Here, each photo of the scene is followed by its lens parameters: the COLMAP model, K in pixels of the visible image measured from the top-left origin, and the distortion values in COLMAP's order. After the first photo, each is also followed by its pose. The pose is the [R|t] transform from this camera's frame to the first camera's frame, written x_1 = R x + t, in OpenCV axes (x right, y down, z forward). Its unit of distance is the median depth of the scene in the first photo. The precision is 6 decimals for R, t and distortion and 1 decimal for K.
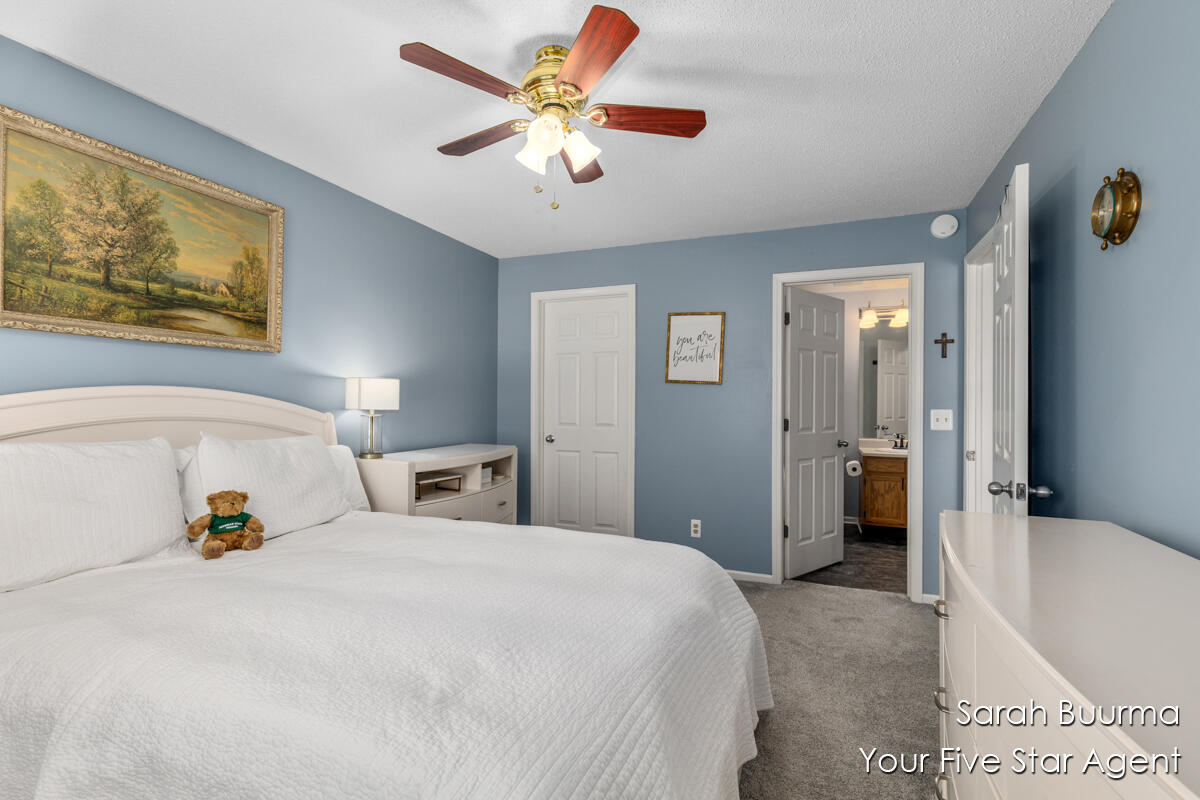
lens RADIAL K [[543.3, 0, 600.4], [0, 543.3, 399.7], [0, 0, 1]] dist [0.016122, -0.001008]
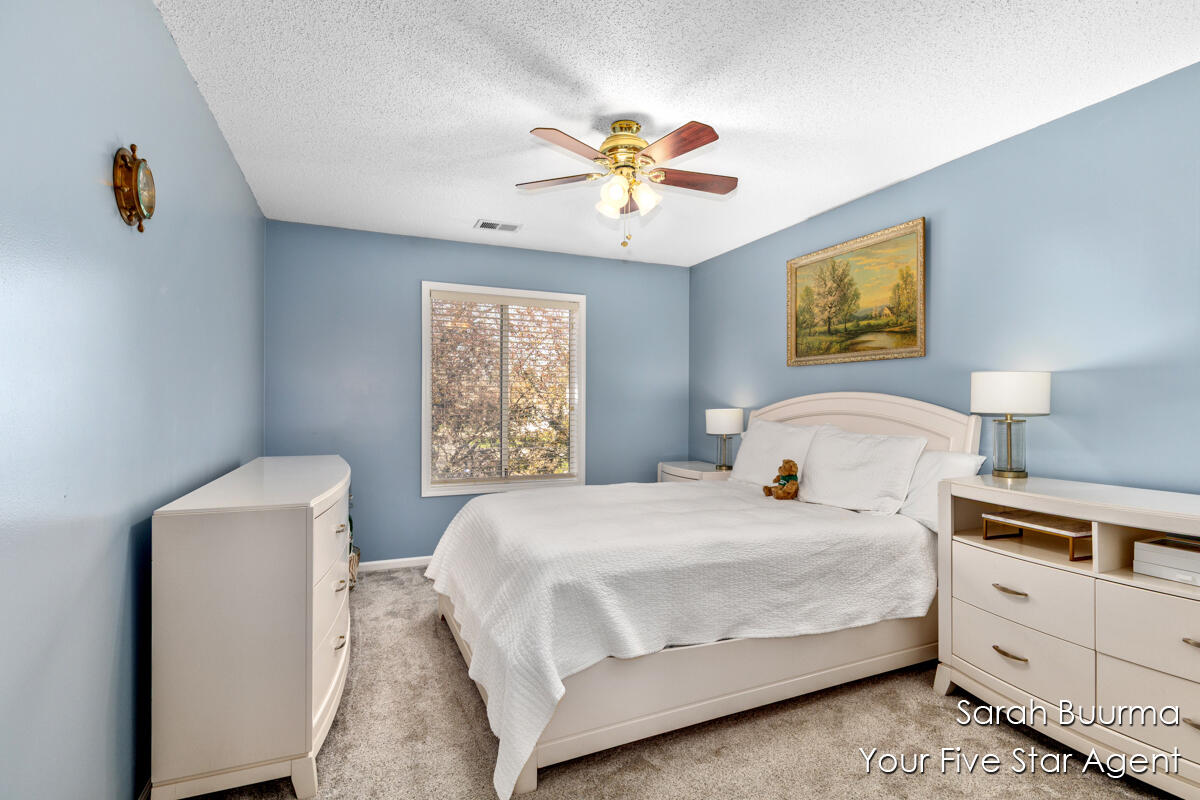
lens RADIAL K [[556.9, 0, 601.1], [0, 556.9, 399.0], [0, 0, 1]] dist [0.000313, -0.002200]
pose [[-0.695341, -0.011051, -0.718595, 0.727108], [-0.004469, 0.999929, -0.011053, 0.013627], [0.718666, -0.004474, -0.695341, 1.549802]]
